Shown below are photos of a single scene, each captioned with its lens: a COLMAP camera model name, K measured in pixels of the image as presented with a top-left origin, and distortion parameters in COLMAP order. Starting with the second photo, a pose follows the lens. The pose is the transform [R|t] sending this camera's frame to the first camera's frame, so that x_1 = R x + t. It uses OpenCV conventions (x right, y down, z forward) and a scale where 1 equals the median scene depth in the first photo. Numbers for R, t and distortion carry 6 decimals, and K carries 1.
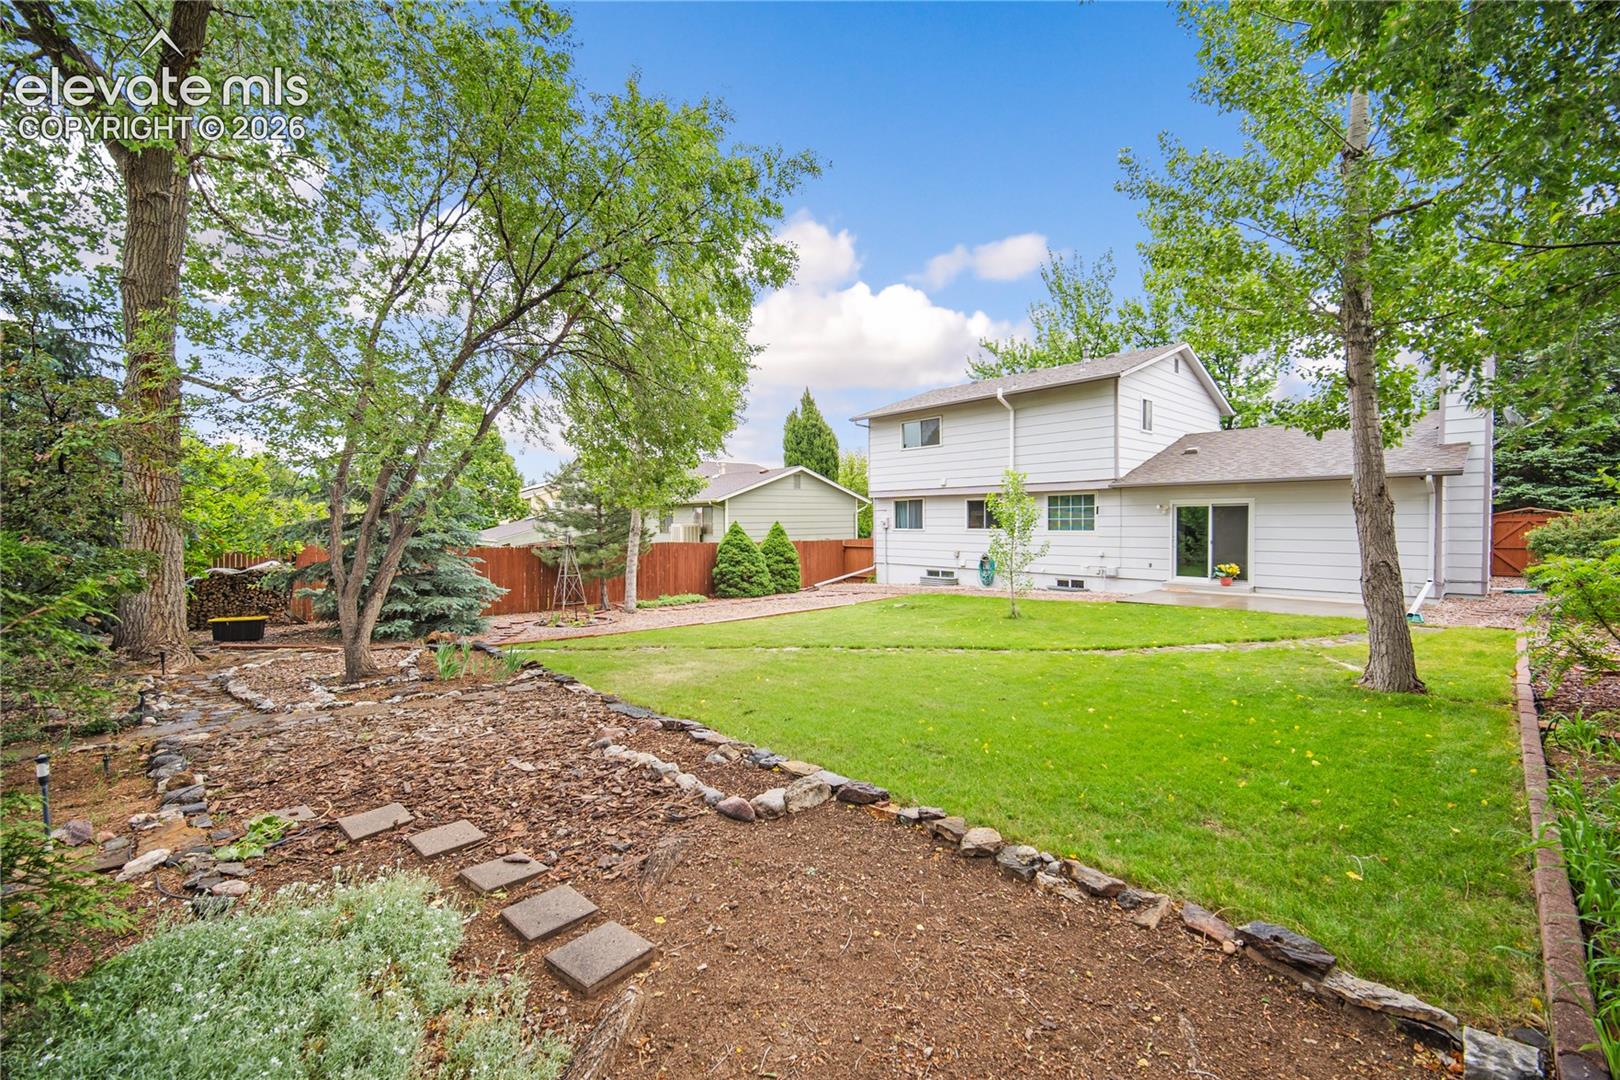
lens RADIAL K [[641.1, 0, 813.5], [0, 641.1, 533.5], [0, 0, 1]] dist [-0.005499, 0.000275]
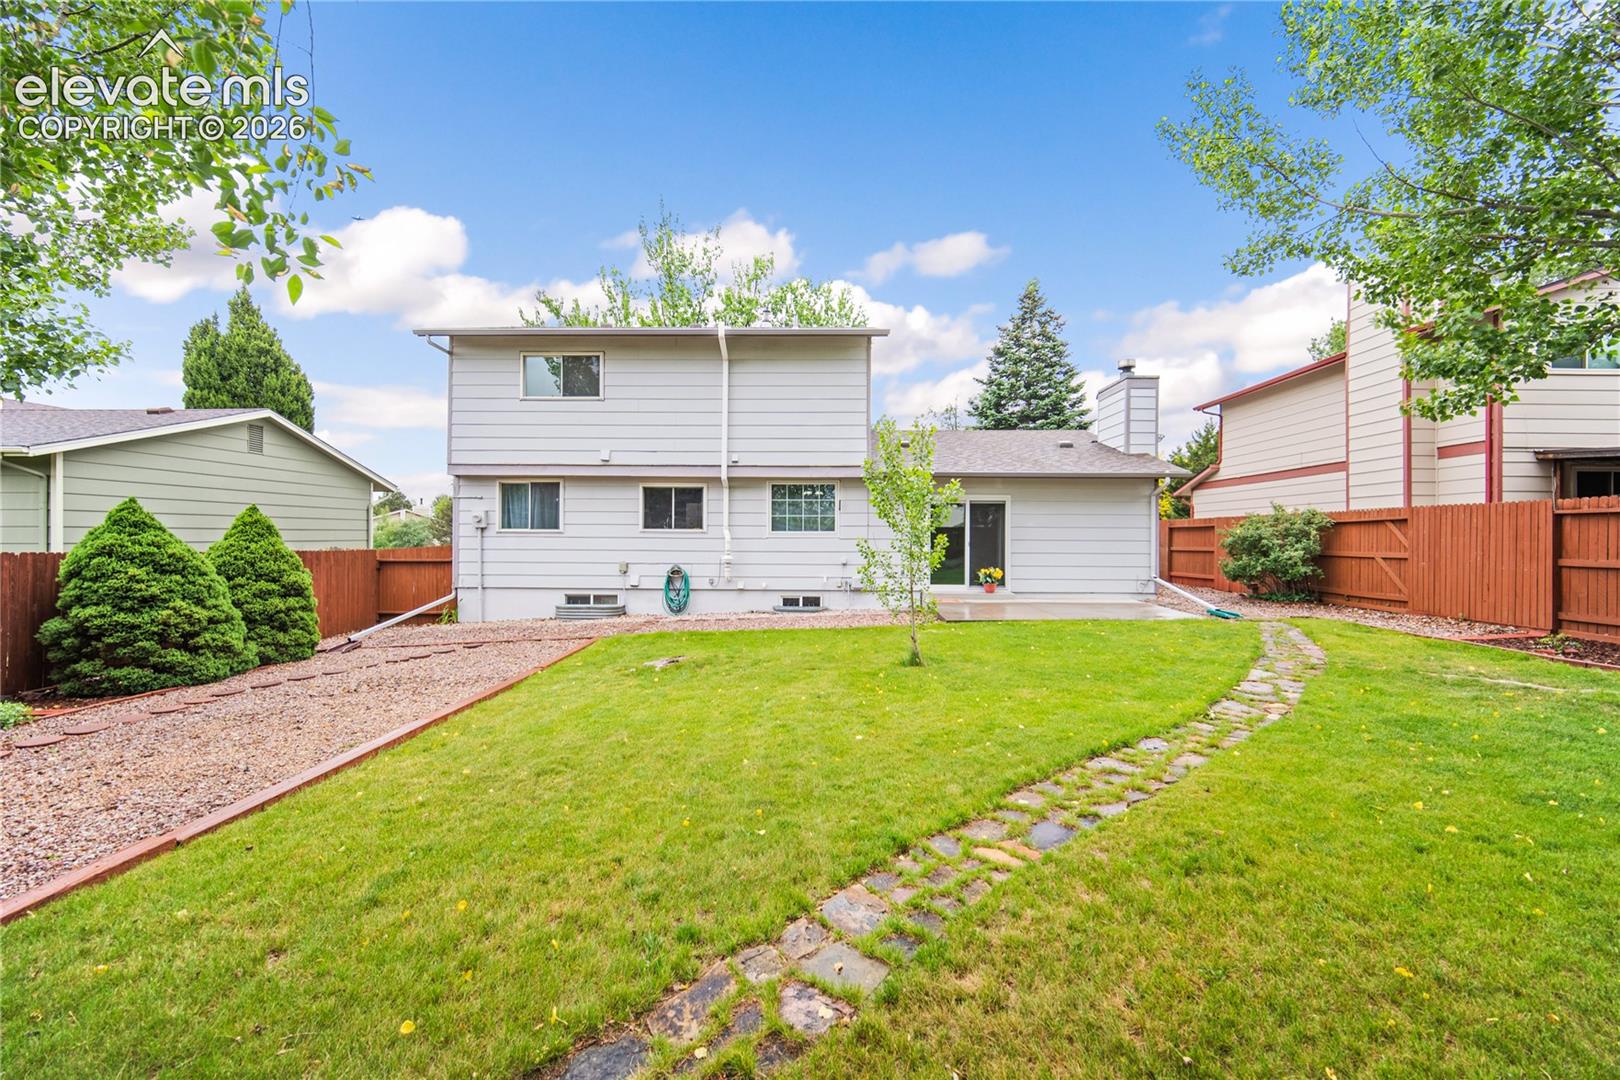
lens RADIAL K [[641.1, 0, 813.5], [0, 641.1, 533.5], [0, 0, 1]] dist [-0.005499, 0.000275]
pose [[0.680564, 0.016039, 0.732513, -0.124760], [0.006001, 0.999605, -0.027463, 0.016542], [-0.732664, 0.023086, 0.680198, 0.421152]]
